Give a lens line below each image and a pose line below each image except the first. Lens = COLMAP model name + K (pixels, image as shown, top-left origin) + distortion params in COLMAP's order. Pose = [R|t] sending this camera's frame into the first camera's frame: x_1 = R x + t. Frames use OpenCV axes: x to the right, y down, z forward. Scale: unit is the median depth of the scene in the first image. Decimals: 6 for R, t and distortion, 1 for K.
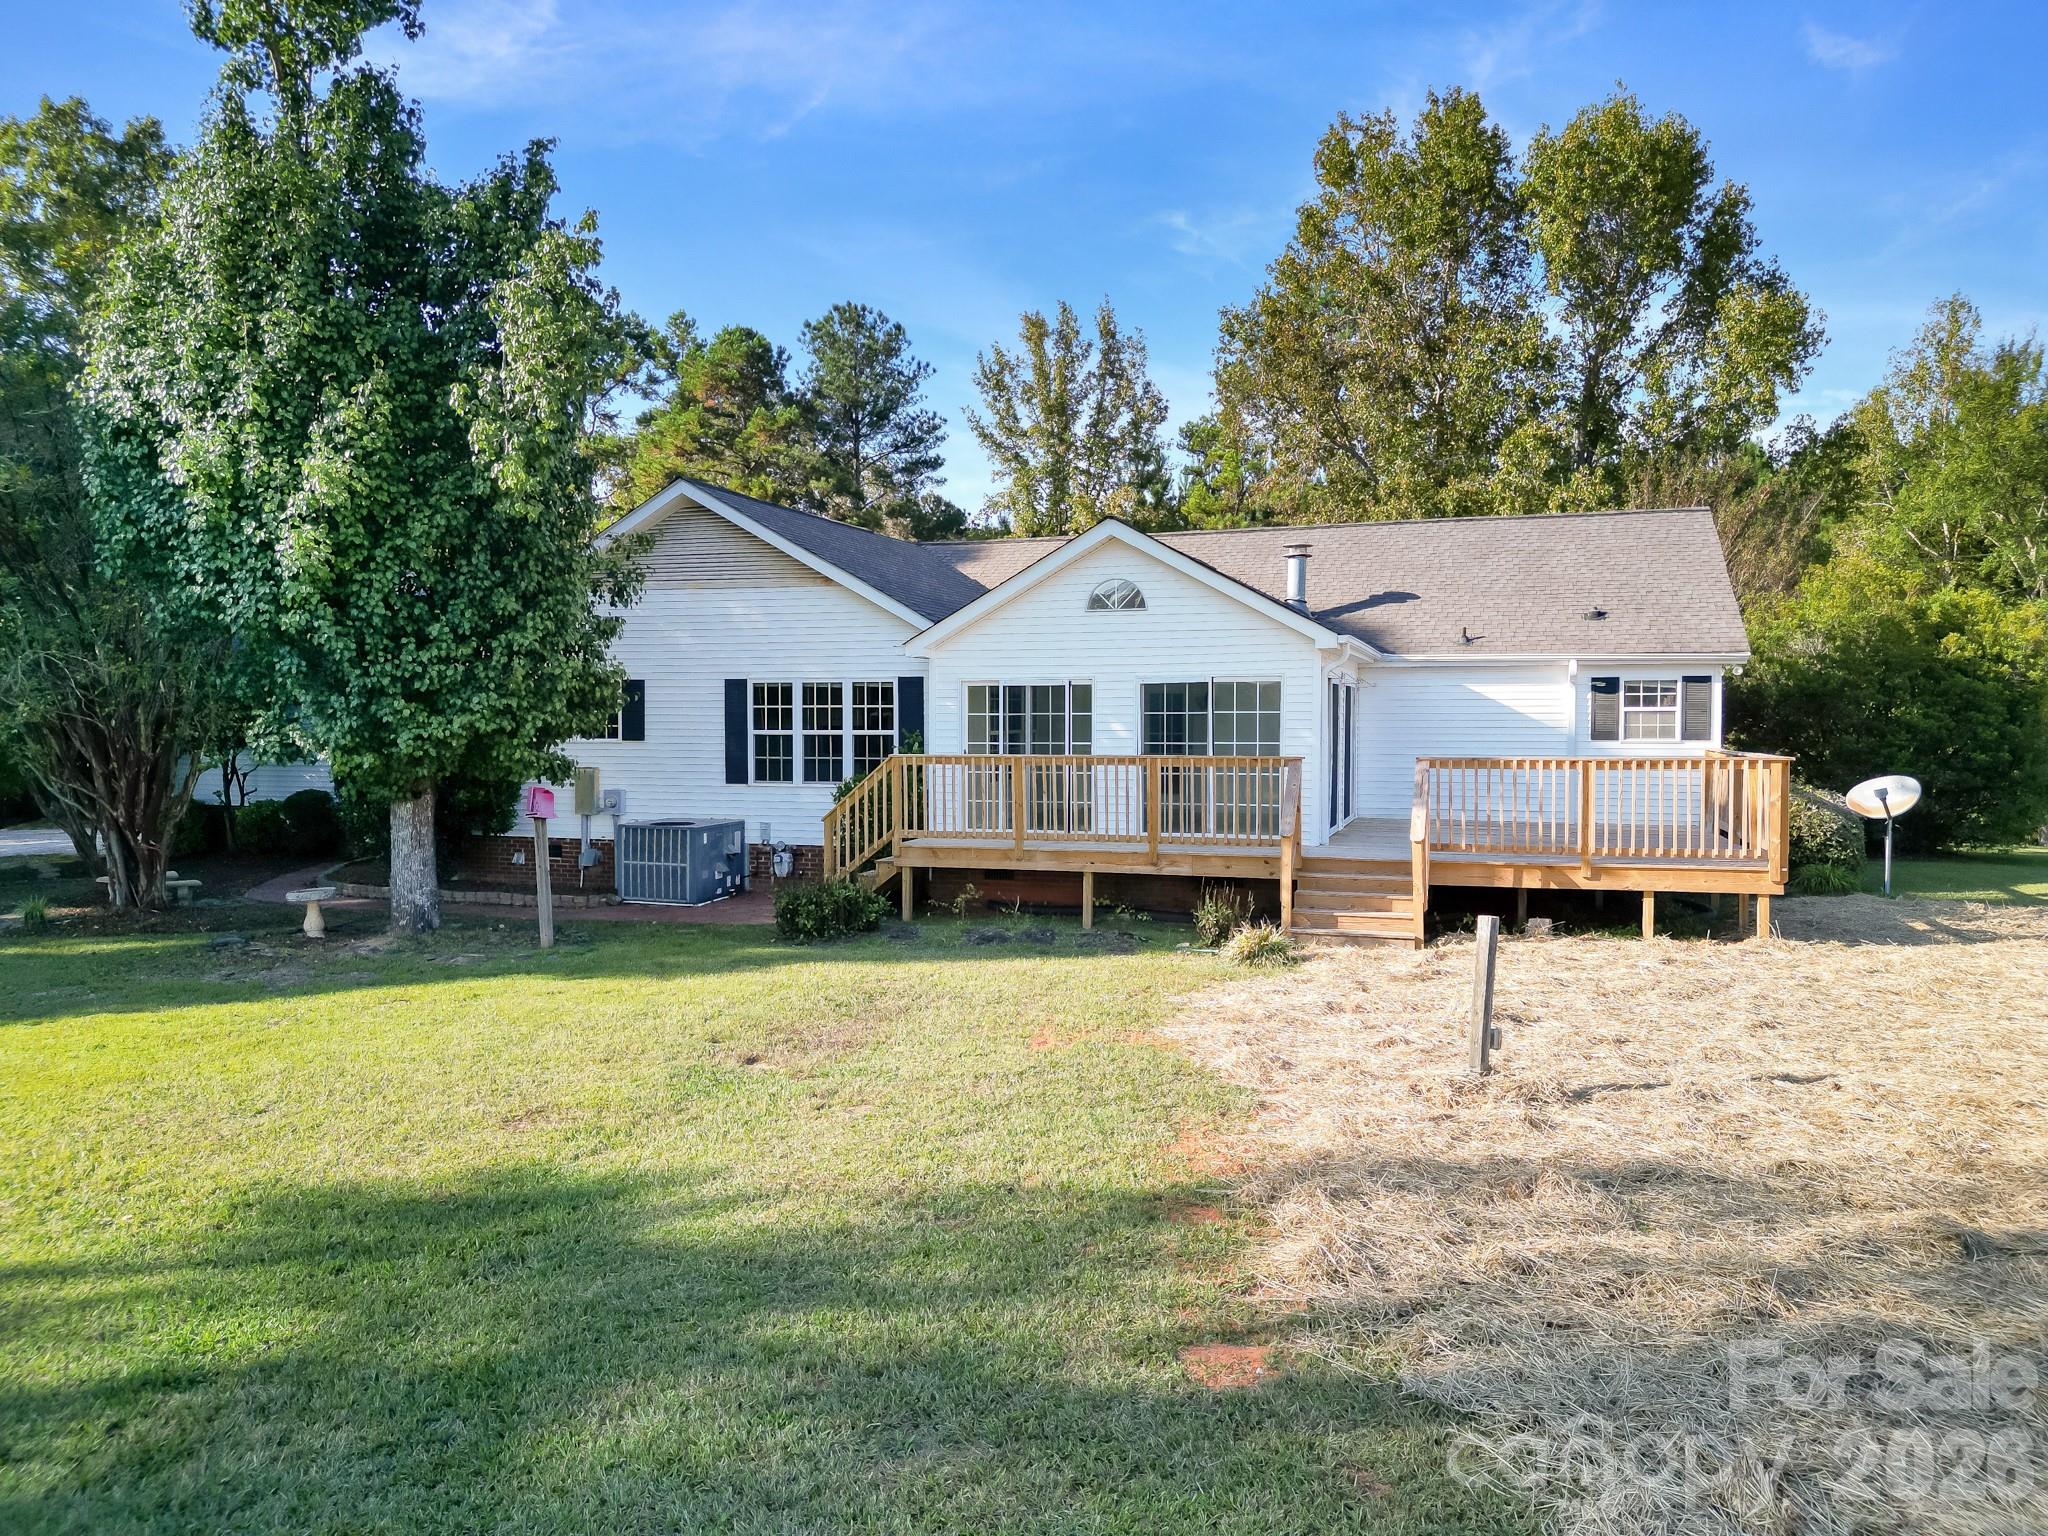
lens RADIAL K [[1445.0, 0, 1009.2], [0, 1445.0, 781.6], [0, 0, 1]] dist [0.063496, -0.044059]
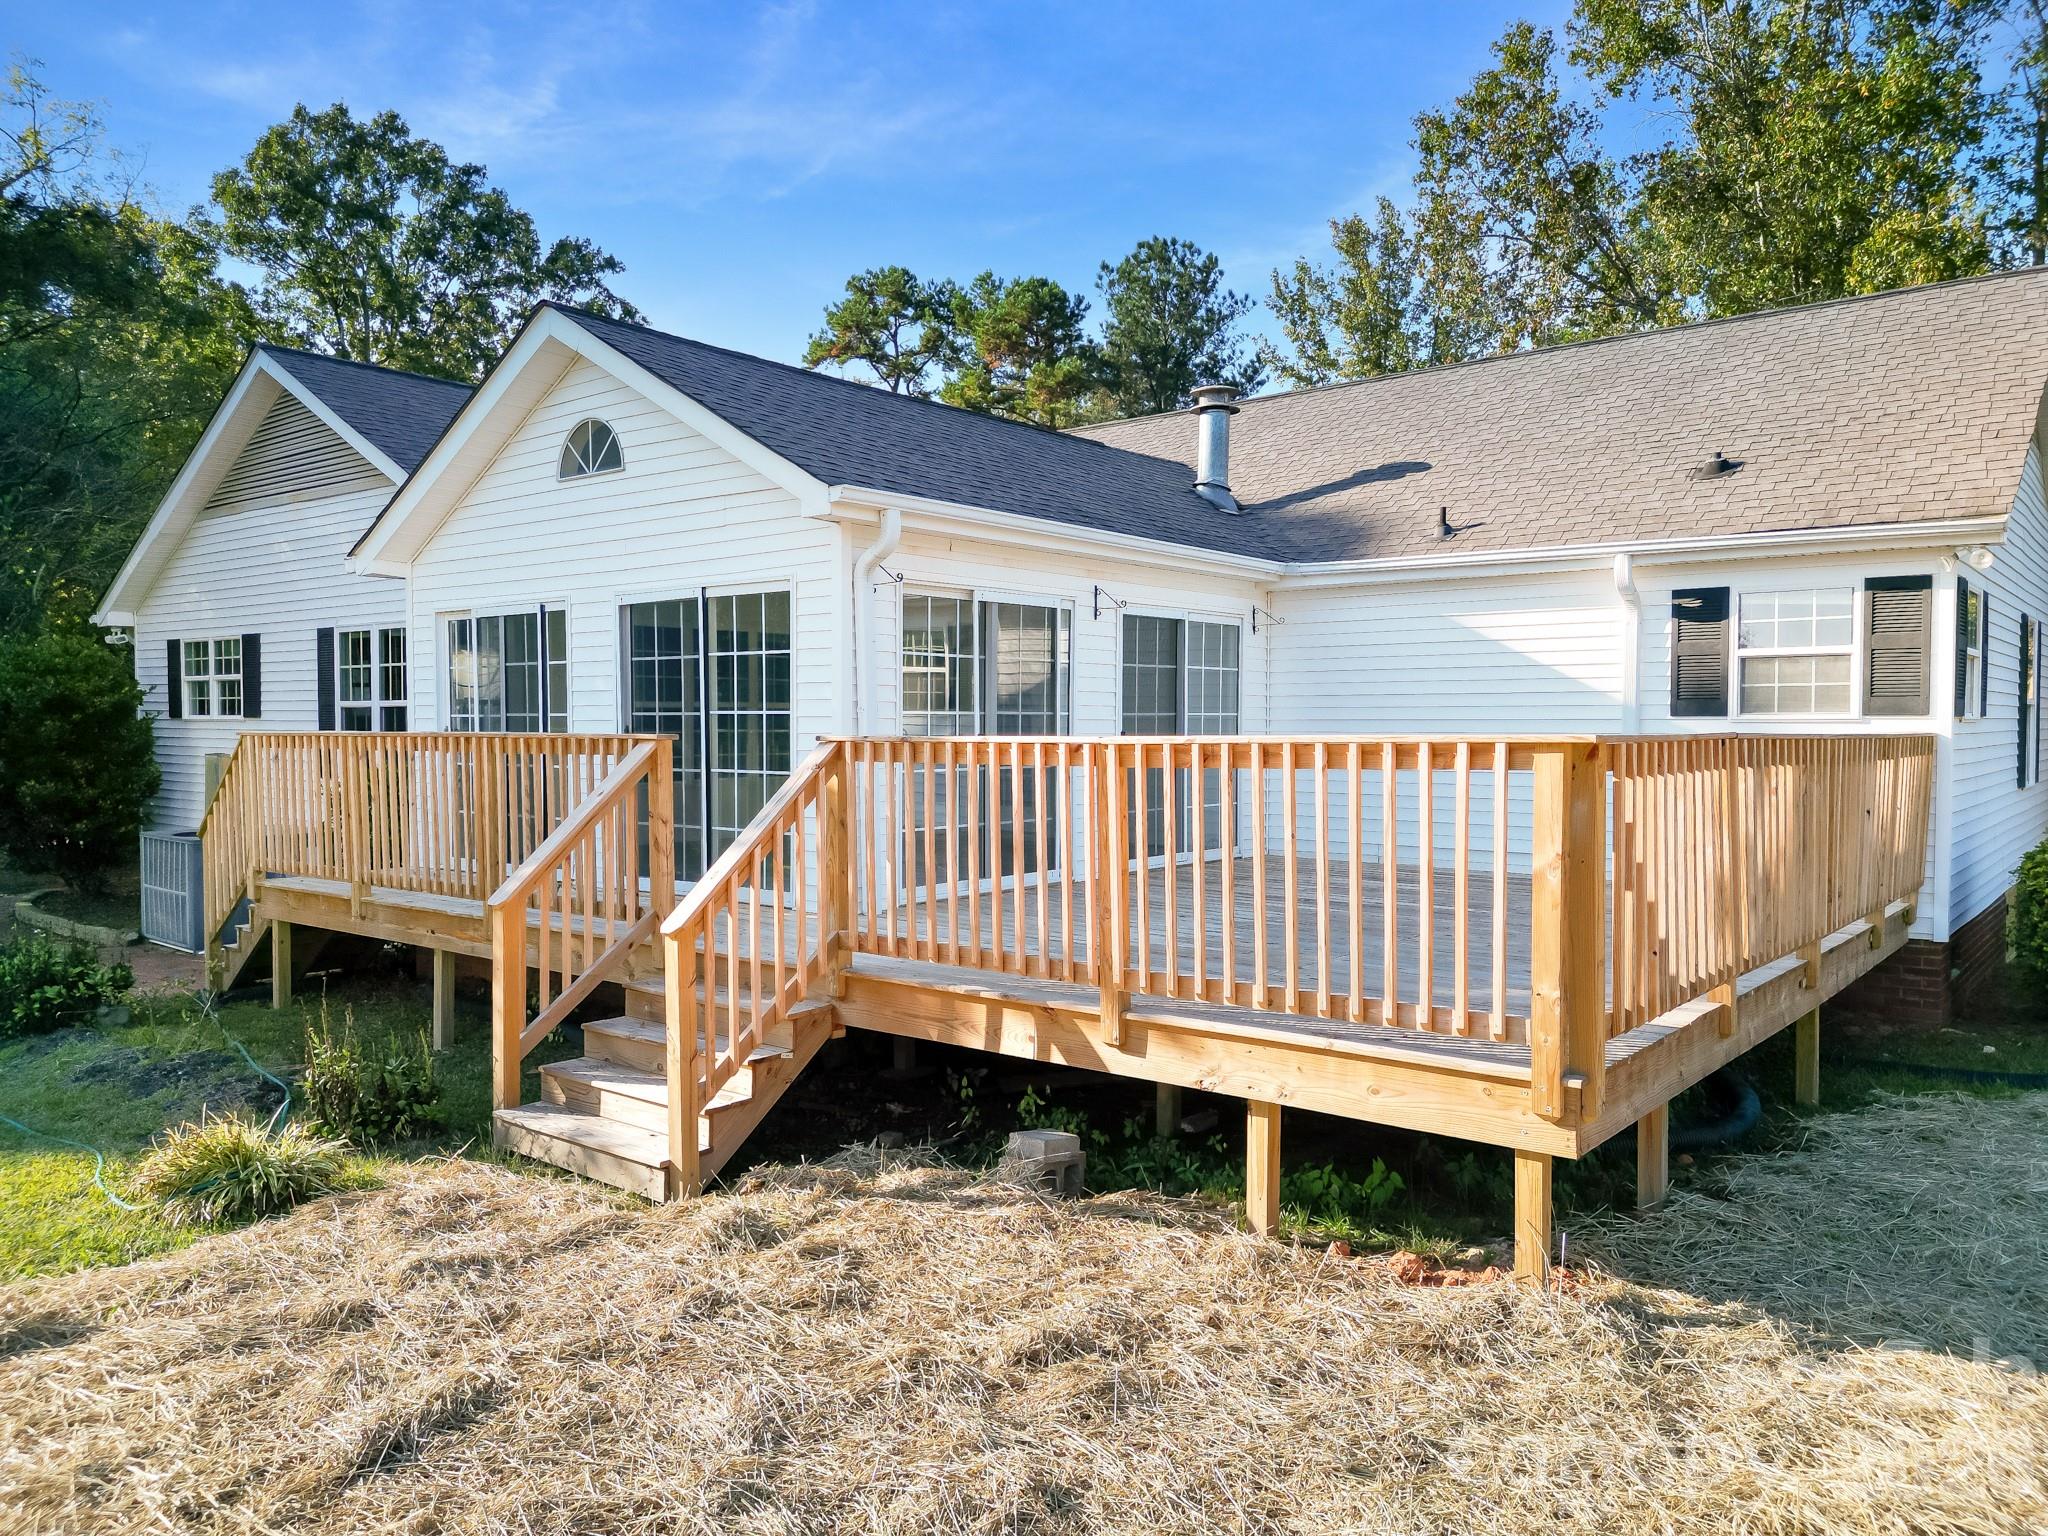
lens RADIAL K [[1445.0, 0, 1036.0], [0, 1445.0, 756.0], [0, 0, 1]] dist [0.063496, -0.044059]
pose [[0.937985, 0.008757, -0.346564, 0.359090], [-0.015682, 0.999729, -0.017181, -0.002636], [0.346320, 0.021550, 0.937869, 0.447564]]
